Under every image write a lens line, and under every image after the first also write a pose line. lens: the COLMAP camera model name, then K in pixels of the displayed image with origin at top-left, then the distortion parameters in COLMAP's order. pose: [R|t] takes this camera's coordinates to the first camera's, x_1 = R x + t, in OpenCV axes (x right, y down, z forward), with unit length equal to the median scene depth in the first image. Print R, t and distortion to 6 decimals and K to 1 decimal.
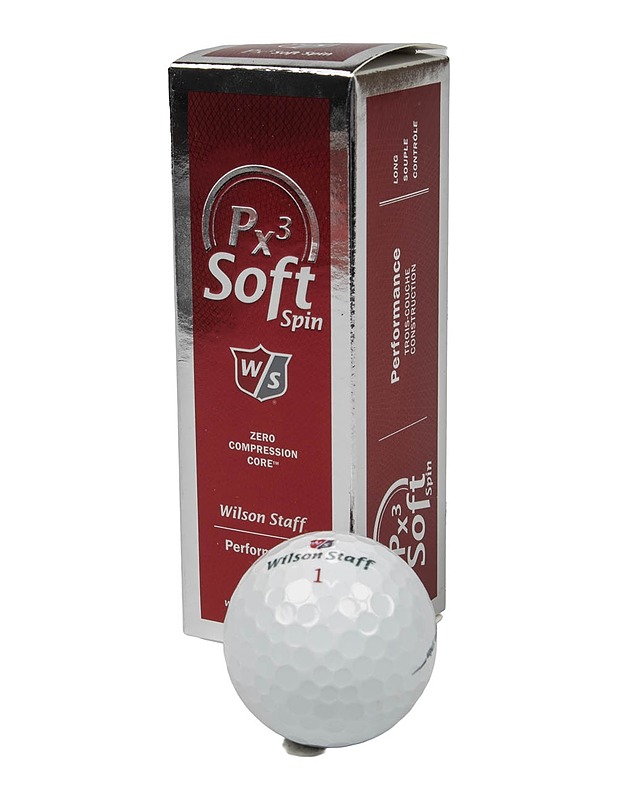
lens RADIAL K [[2110.4, 0, 309.0], [0, 2110.4, 400.0], [0, 0, 1]] dist [0.006970, -0.129761]
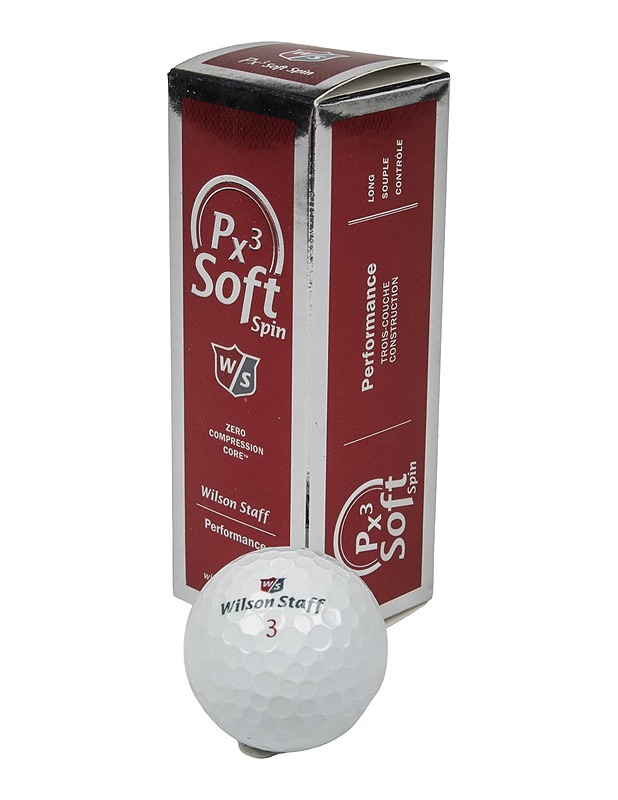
lens RADIAL K [[2110.4, 0, 309.0], [0, 2110.4, 400.0], [0, 0, 1]] dist [0.006970, -0.129761]
pose [[0.964360, 0.105006, -0.242867, 0.267165], [-0.075742, 0.989024, 0.126865, -0.133583], [0.253523, -0.103949, 0.961728, 0.000503]]
